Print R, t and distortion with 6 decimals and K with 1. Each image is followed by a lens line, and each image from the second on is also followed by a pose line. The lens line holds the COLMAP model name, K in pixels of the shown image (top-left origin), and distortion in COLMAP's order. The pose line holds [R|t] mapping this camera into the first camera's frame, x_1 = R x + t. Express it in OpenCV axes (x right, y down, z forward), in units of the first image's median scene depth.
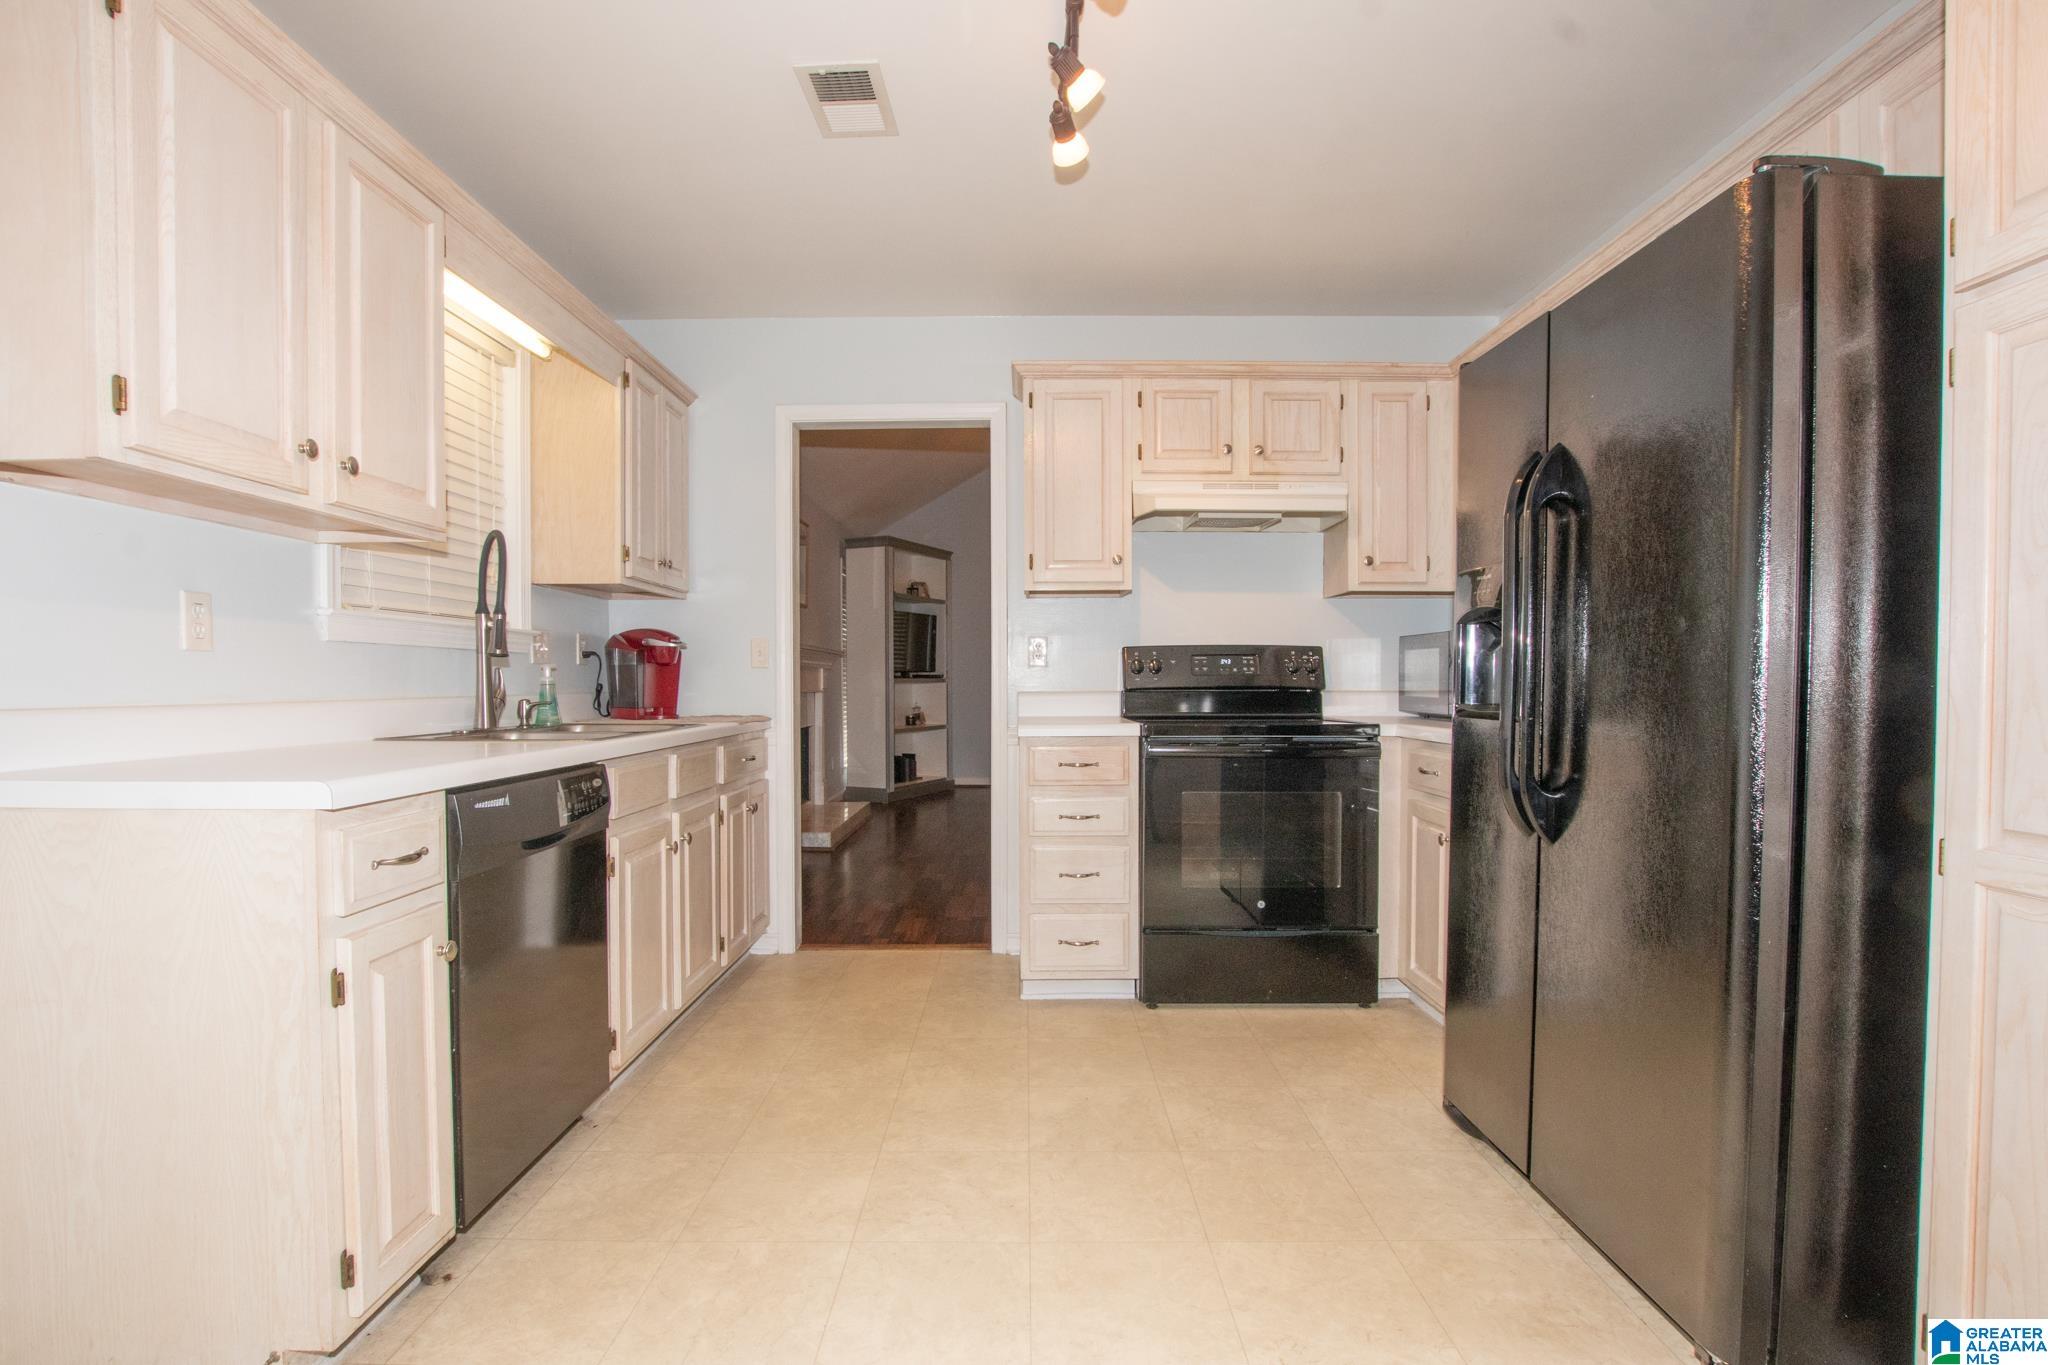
lens RADIAL K [[954.3, 0, 1021.7], [0, 954.3, 676.5], [0, 0, 1]] dist [-0.030490, 0.004682]
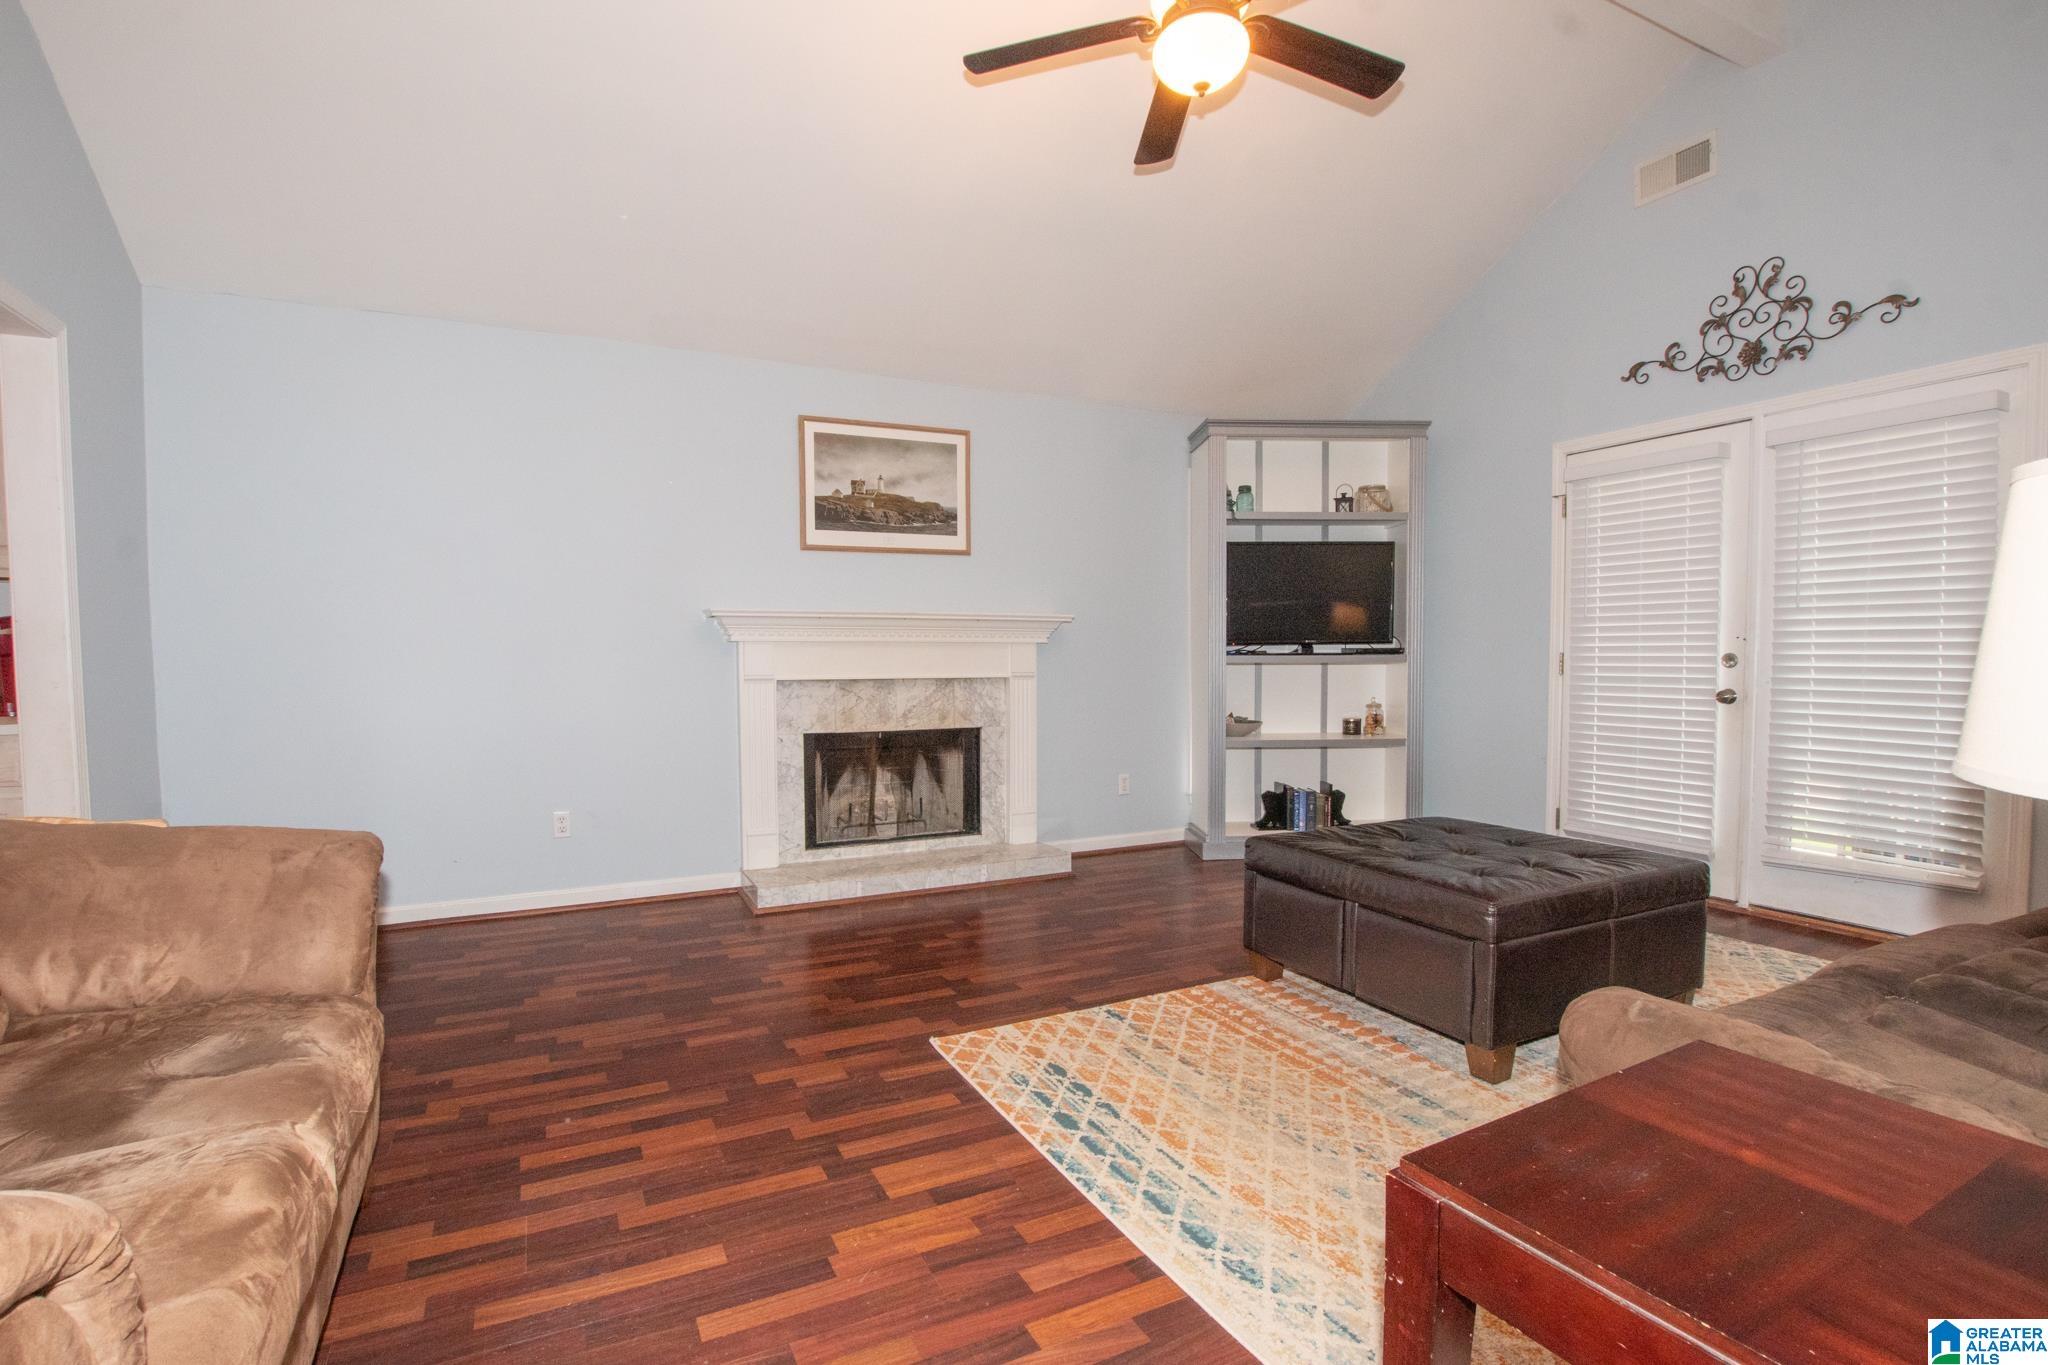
lens RADIAL K [[954.3, 0, 1007.6], [0, 954.3, 679.4], [0, 0, 1]] dist [-0.030490, 0.004682]
pose [[0.430311, 0.020015, -0.902459, 0.779230], [0.010368, 0.999579, 0.027113, -0.002624], [0.902621, -0.021024, 0.429923, 1.396818]]
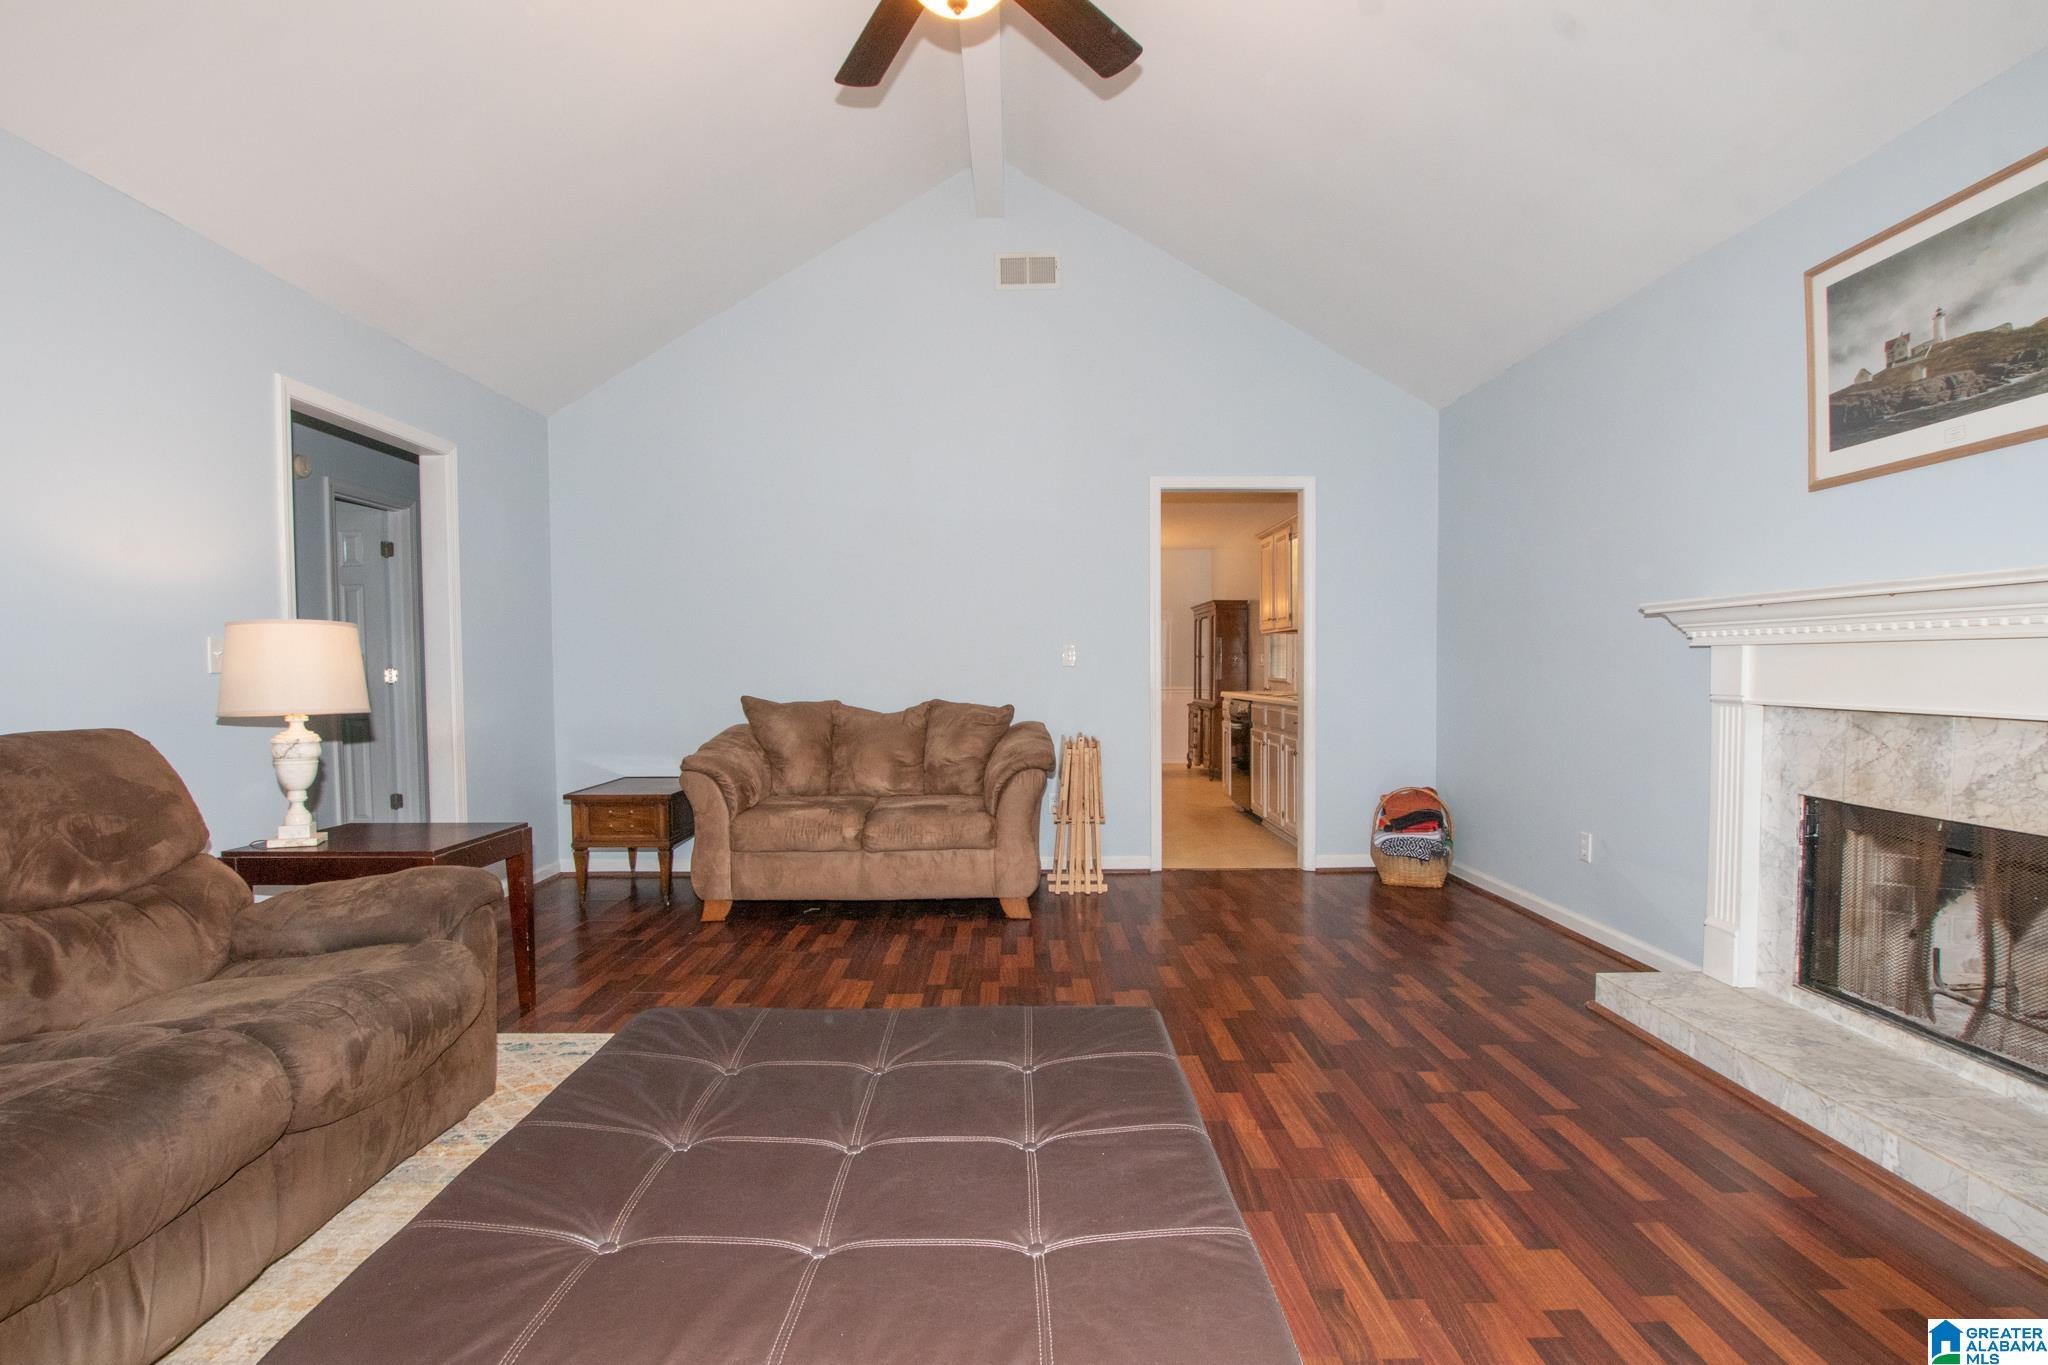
lens RADIAL K [[954.3, 0, 1023.6], [0, 954.3, 684.1], [0, 0, 1]] dist [-0.030490, 0.004682]
pose [[-0.999988, 0.004646, -0.001336, 0.177472], [0.004631, 0.999930, 0.010914, 0.000140], [0.001387, 0.010908, -0.999940, 2.406734]]
